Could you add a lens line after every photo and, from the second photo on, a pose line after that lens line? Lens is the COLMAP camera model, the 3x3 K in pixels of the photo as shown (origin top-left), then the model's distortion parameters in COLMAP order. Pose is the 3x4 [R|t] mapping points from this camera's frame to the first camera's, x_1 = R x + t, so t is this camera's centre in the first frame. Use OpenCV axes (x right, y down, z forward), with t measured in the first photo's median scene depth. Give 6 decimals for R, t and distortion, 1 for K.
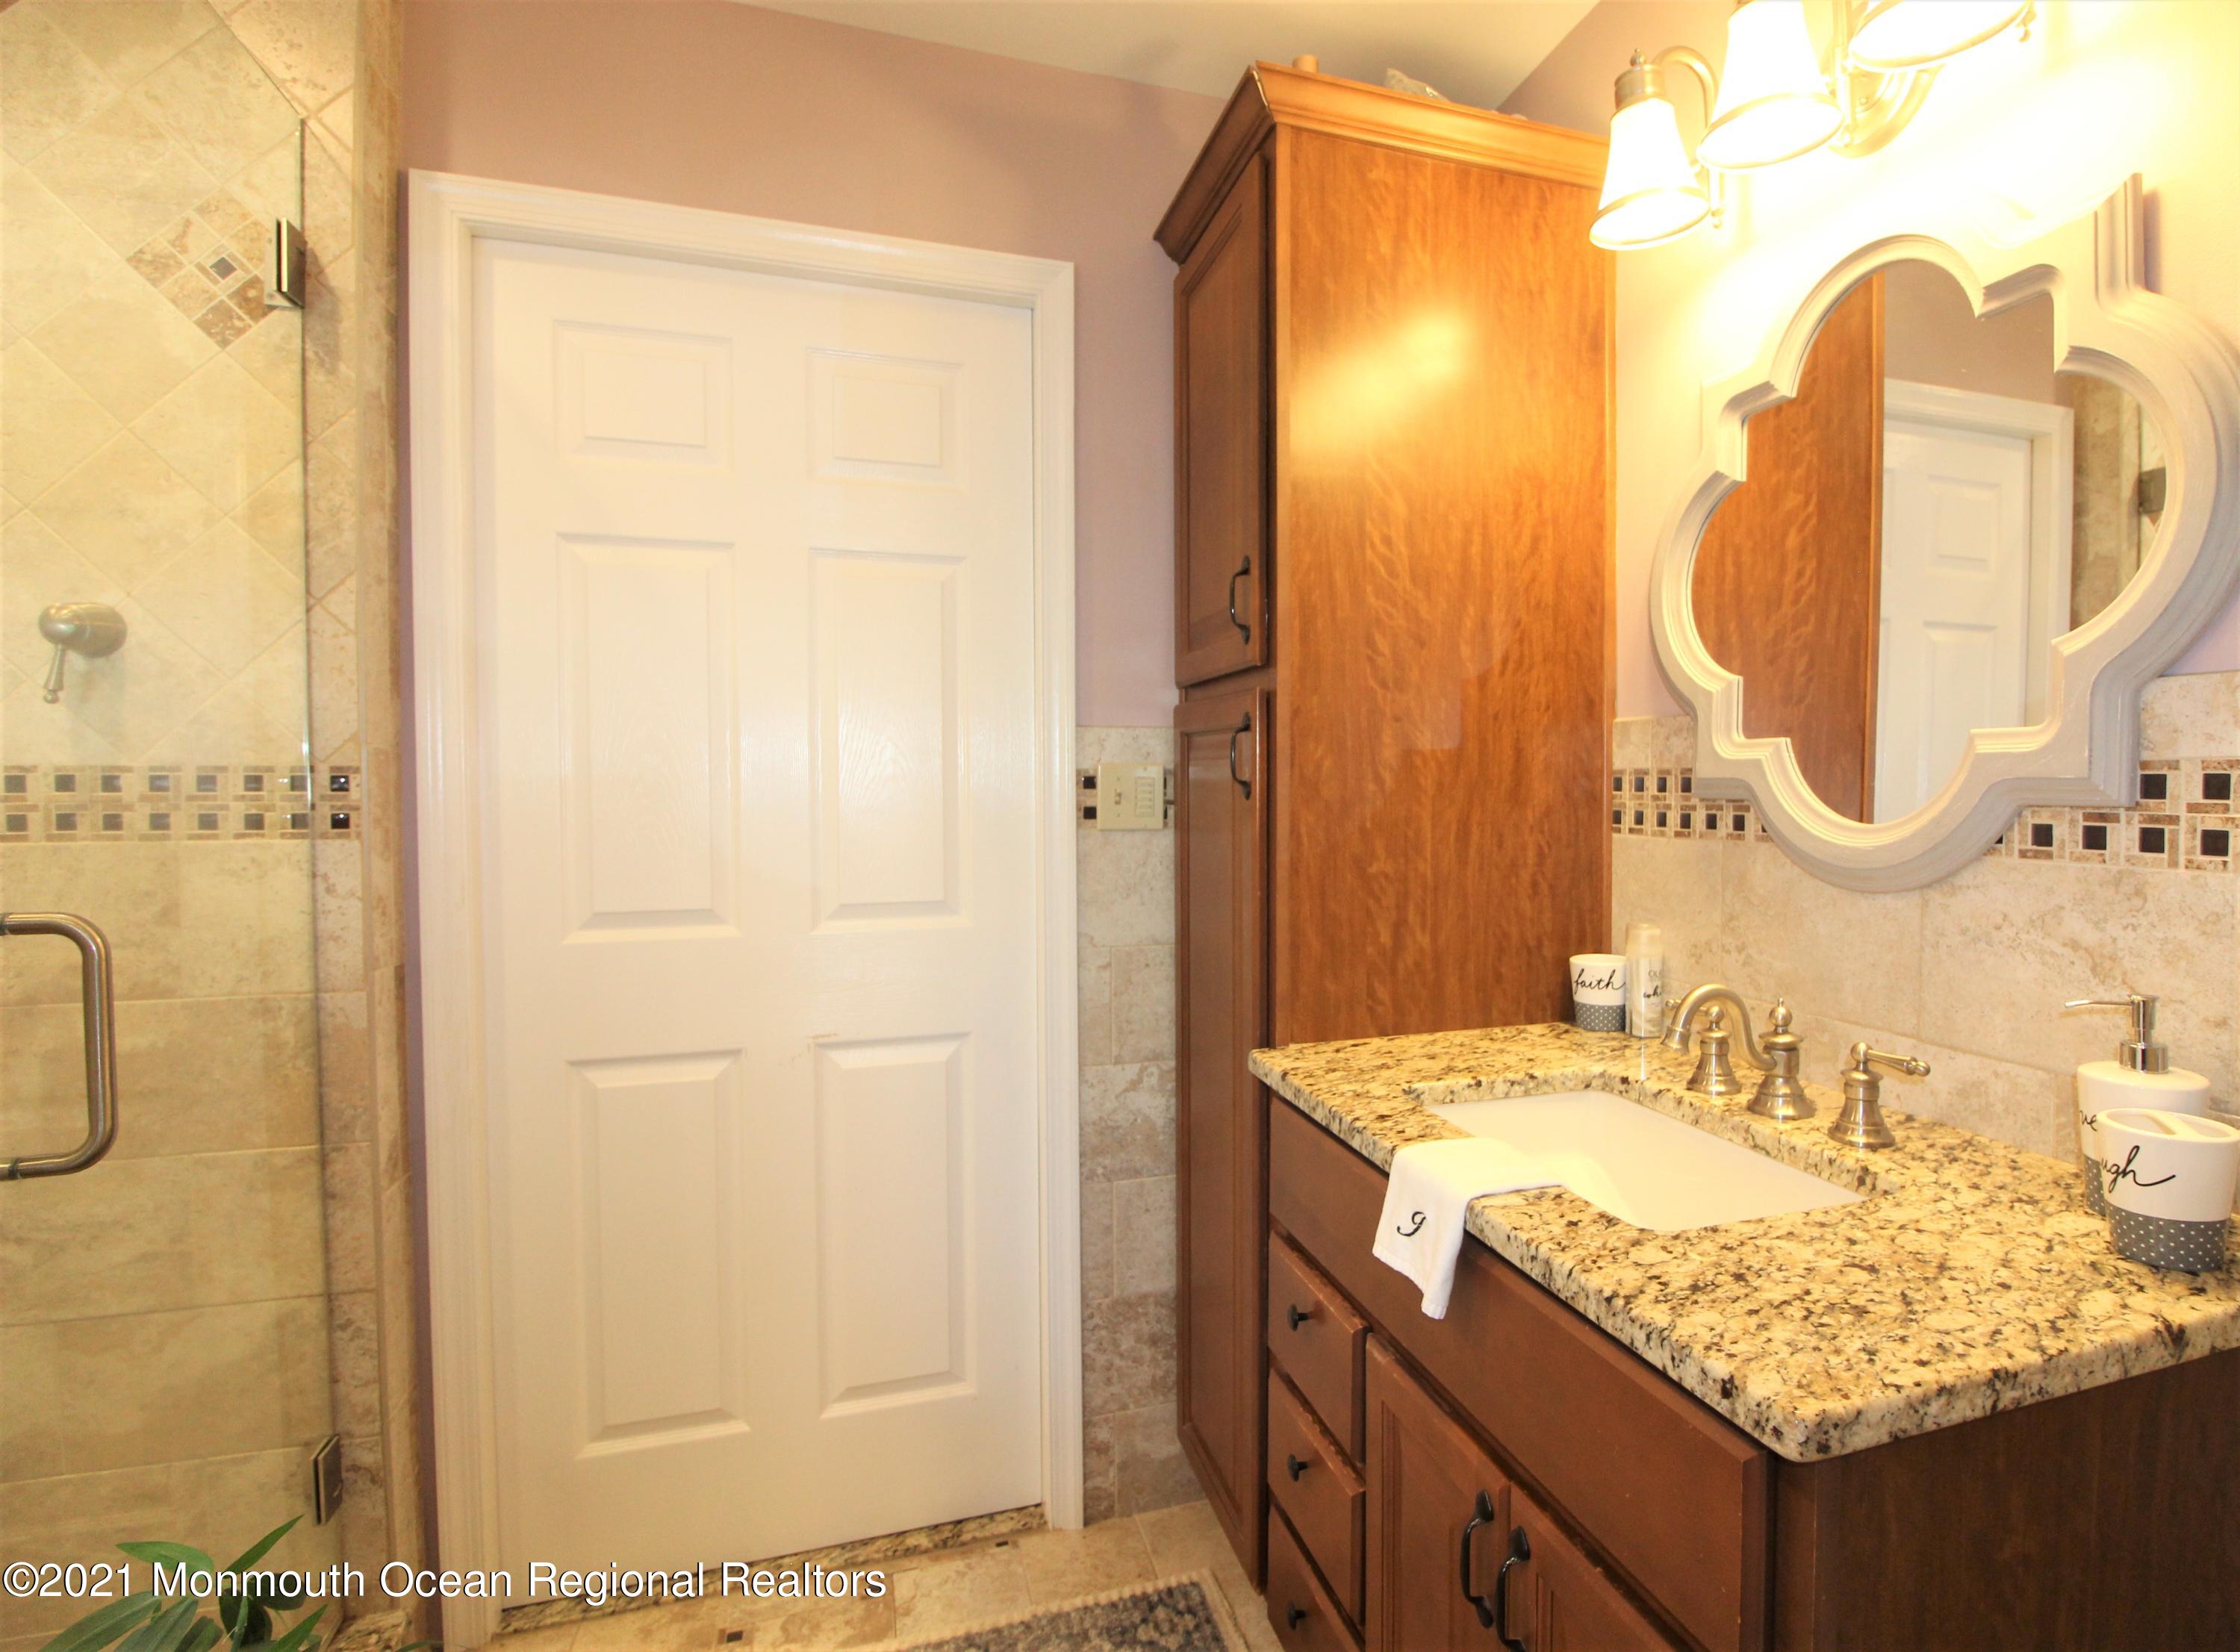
lens RADIAL K [[1117.0, 0, 1223.0], [0, 1117.0, 822.6], [0, 0, 1]] dist [-0.021066, -0.000551]
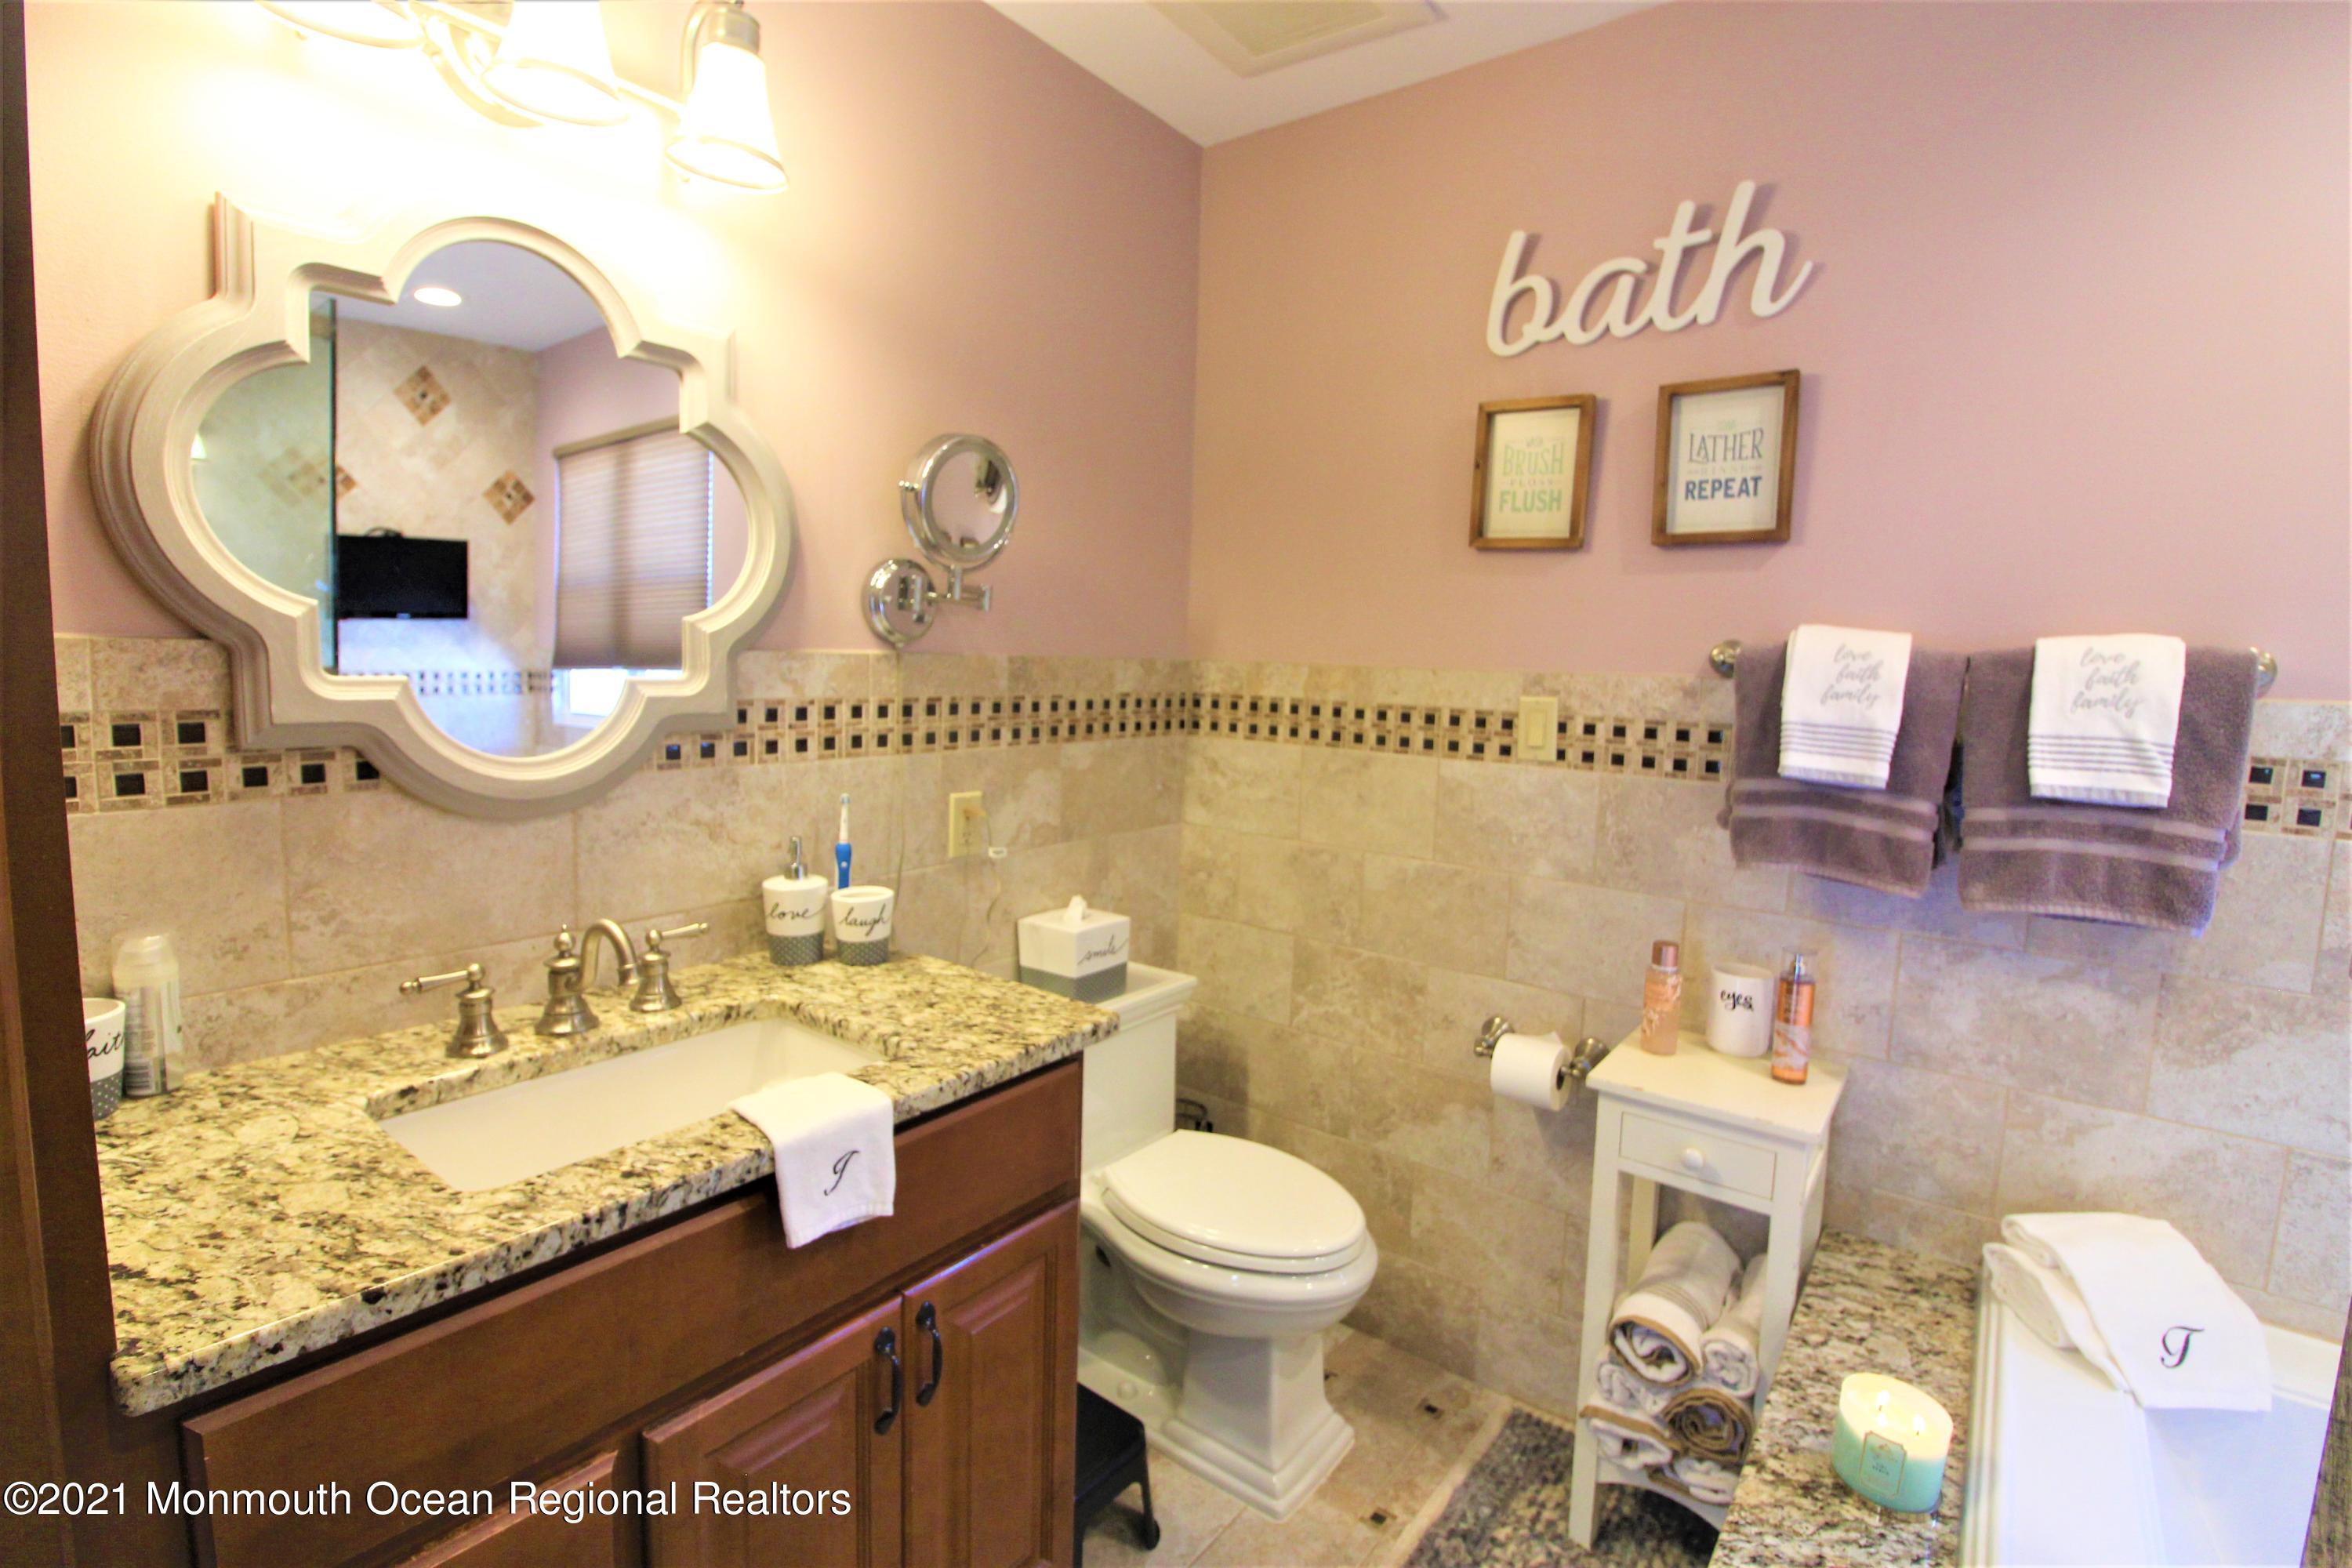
lens RADIAL K [[1089.2, 0, 1189.0], [0, 1089.2, 763.4], [0, 0, 1]] dist [-0.000393, -0.009454]
pose [[-0.559133, -0.097101, 0.823372, -0.603453], [0.003728, 0.992813, 0.119615, -0.106657], [-0.829070, 0.069950, -0.554753, 0.930967]]
